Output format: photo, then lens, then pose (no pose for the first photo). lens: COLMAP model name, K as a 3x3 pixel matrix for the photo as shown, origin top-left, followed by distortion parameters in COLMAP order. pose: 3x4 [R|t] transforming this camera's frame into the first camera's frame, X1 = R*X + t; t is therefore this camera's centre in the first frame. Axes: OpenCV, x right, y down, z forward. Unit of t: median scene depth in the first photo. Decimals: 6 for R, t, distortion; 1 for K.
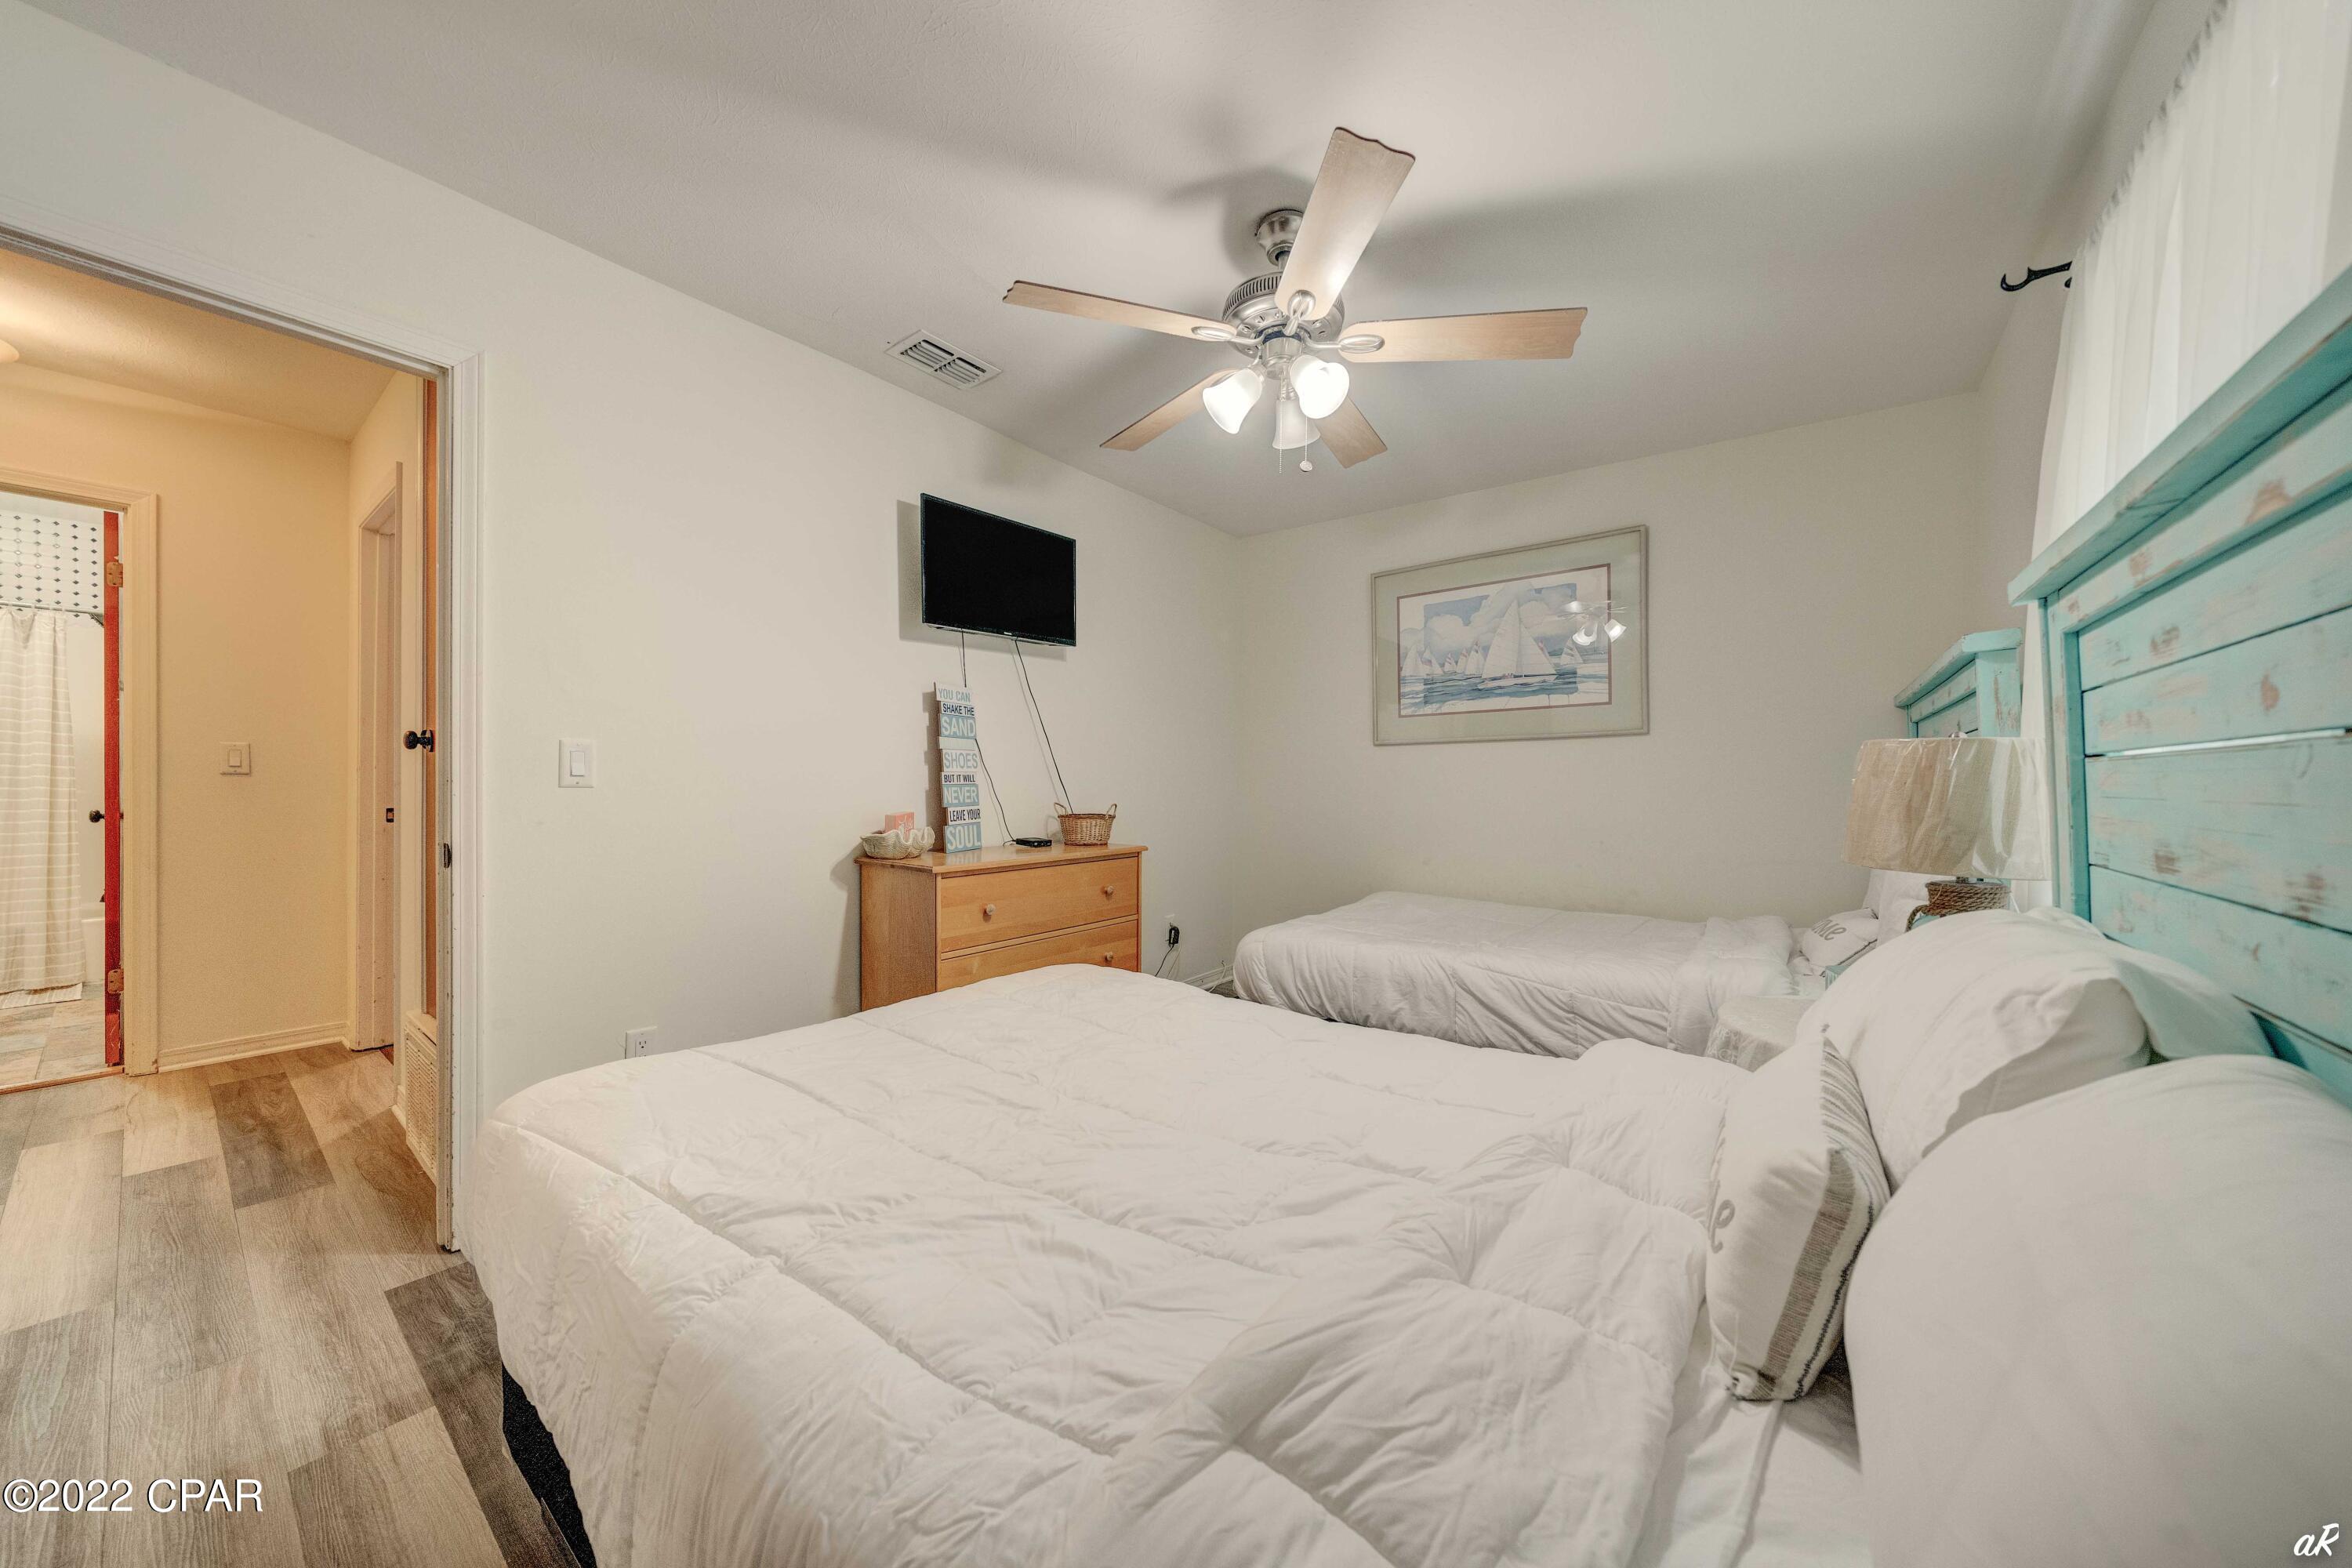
lens RADIAL K [[825.4, 0, 1172.9], [0, 825.4, 775.8], [0, 0, 1]] dist [-0.003033, -0.000197]
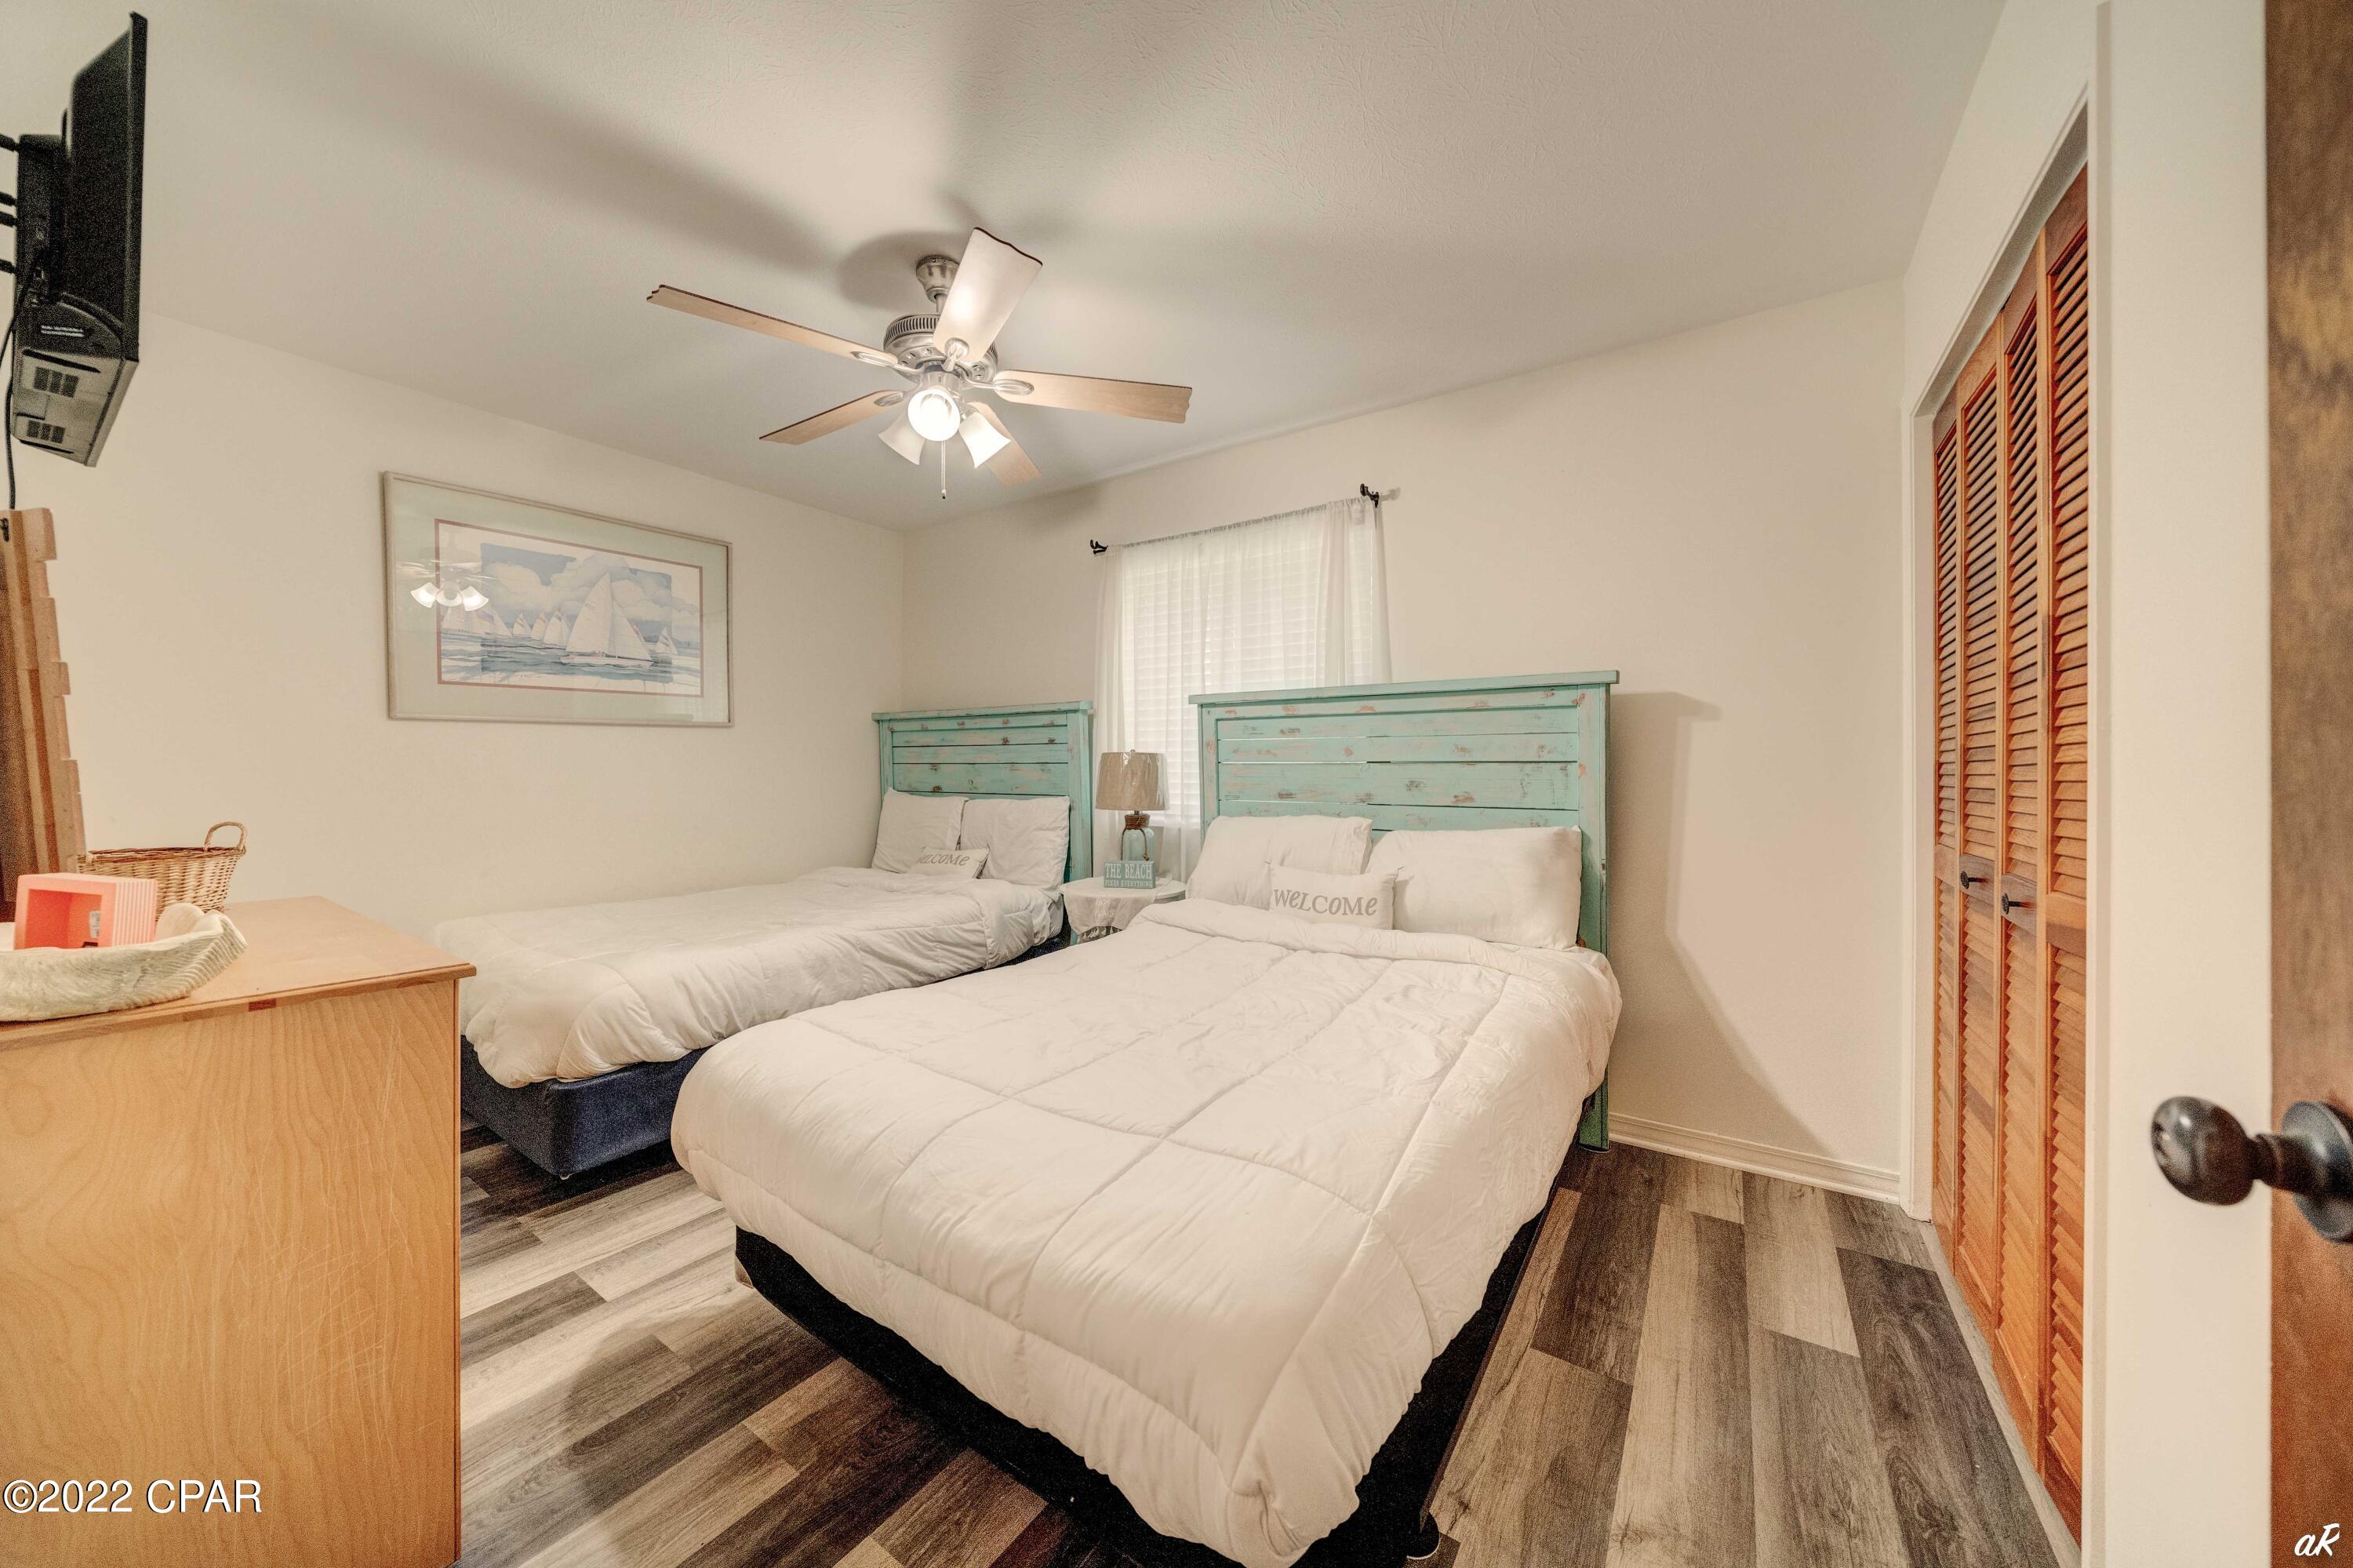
lens RADIAL K [[815.9, 0, 1178.5], [0, 815.9, 763.1], [0, 0, 1]] dist [-0.000619, -0.000039]
pose [[-0.075926, -0.000579, 0.997113, -0.558476], [-0.009905, 0.999951, -0.000173, -0.006704], [-0.997064, -0.009889, -0.075928, 0.441351]]
